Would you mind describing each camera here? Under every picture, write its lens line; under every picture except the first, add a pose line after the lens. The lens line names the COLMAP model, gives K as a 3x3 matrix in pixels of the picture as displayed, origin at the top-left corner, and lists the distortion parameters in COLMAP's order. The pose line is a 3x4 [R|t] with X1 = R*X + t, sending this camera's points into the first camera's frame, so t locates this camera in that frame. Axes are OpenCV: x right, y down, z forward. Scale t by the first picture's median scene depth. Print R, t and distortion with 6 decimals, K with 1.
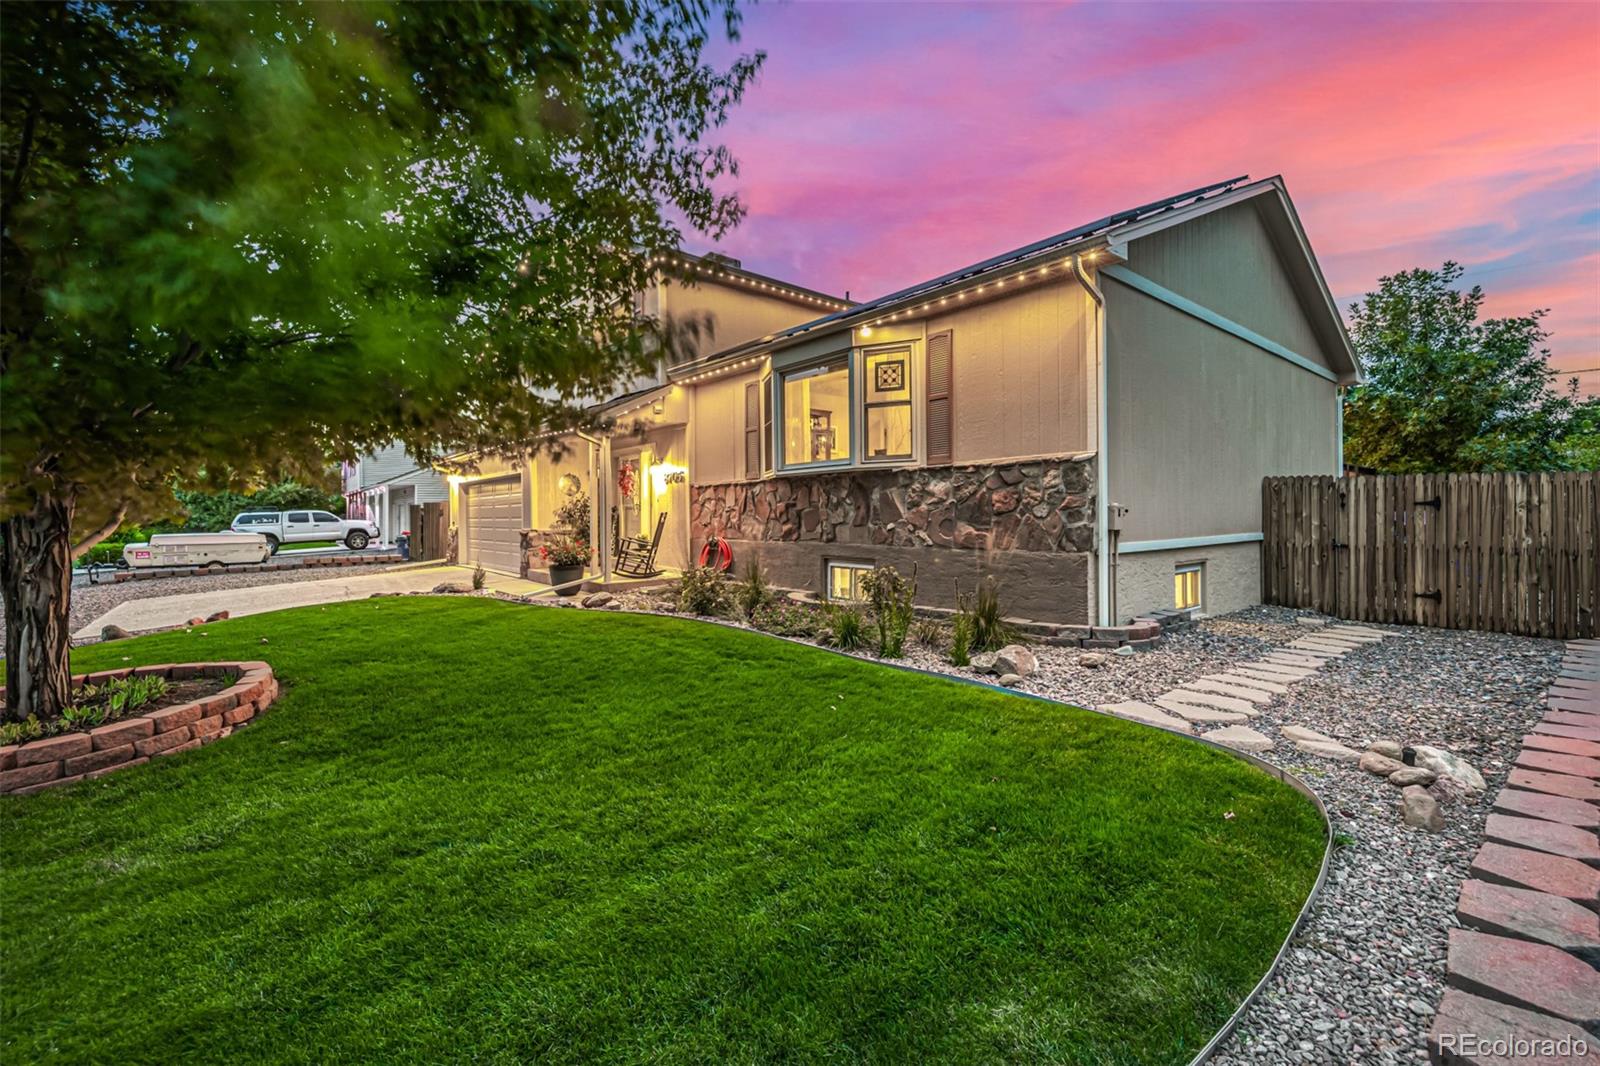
lens RADIAL K [[685.5, 0, 792.8], [0, 685.5, 517.7], [0, 0, 1]] dist [-0.003283, -0.000470]
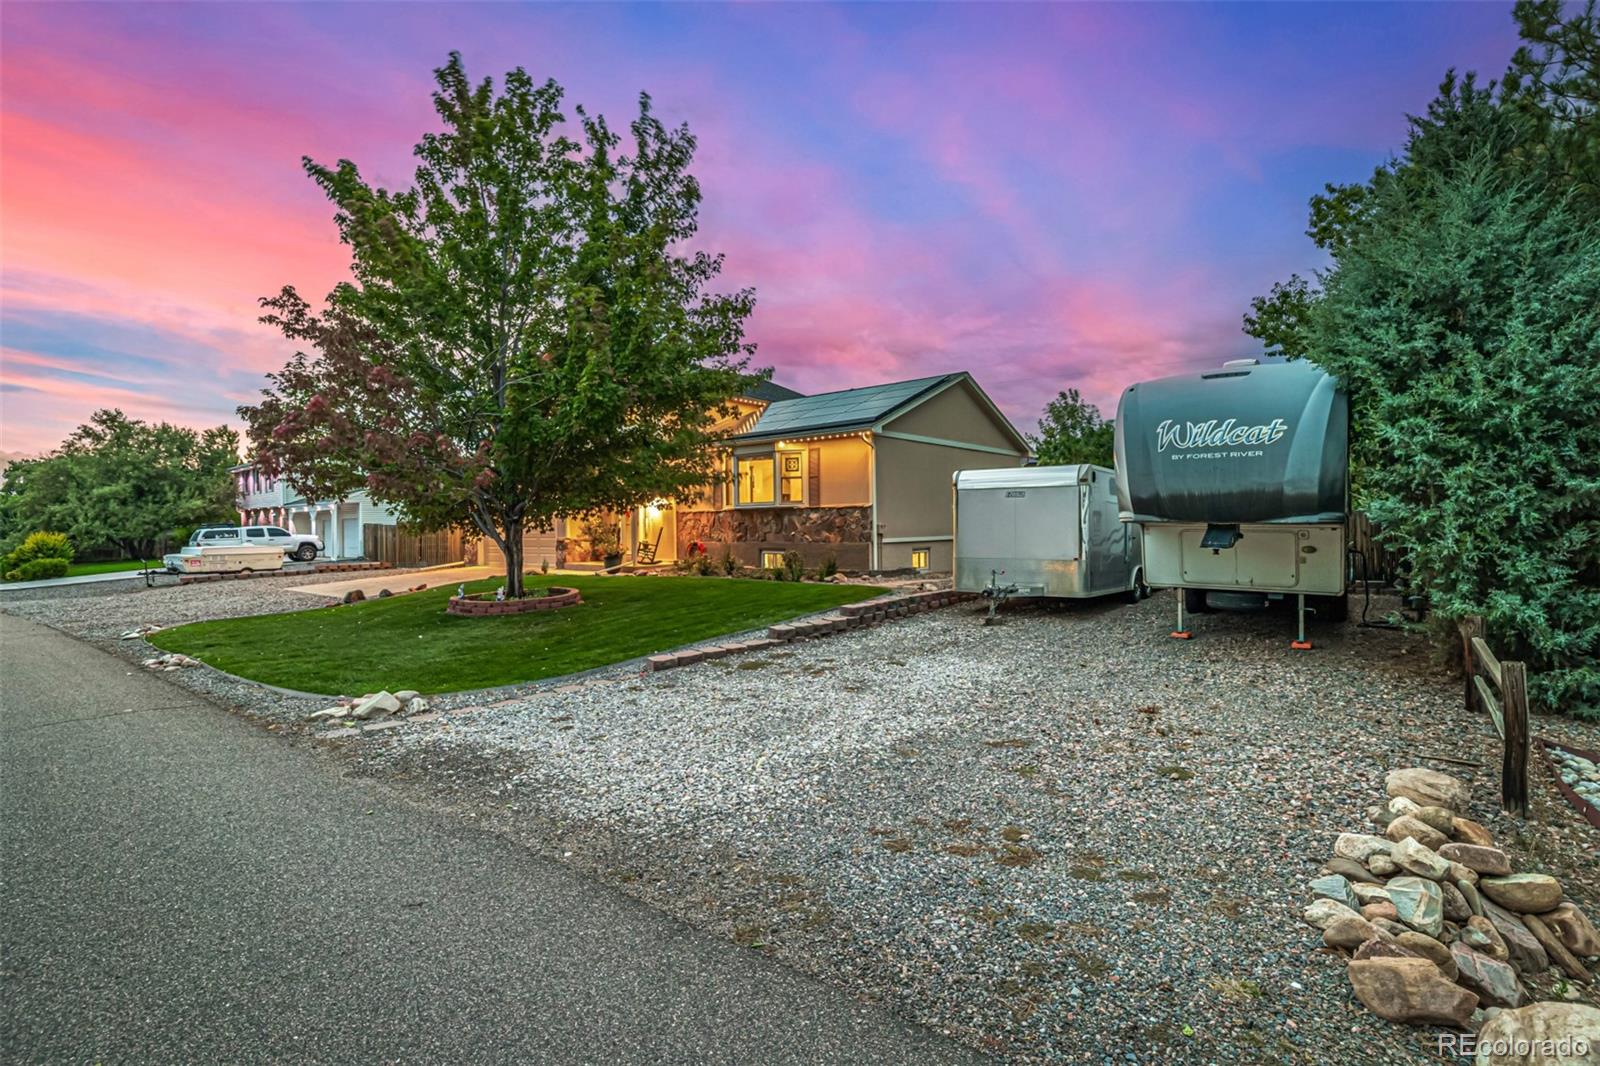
lens RADIAL K [[786.2, 0, 801.4], [0, 786.2, 530.4], [0, 0, 1]] dist [0.000080, 0.000004]
pose [[0.983105, -0.007147, 0.182903, -0.283005], [0.006848, 0.999974, 0.002266, -0.001954], [-0.182914, -0.000975, 0.983128, -1.438939]]
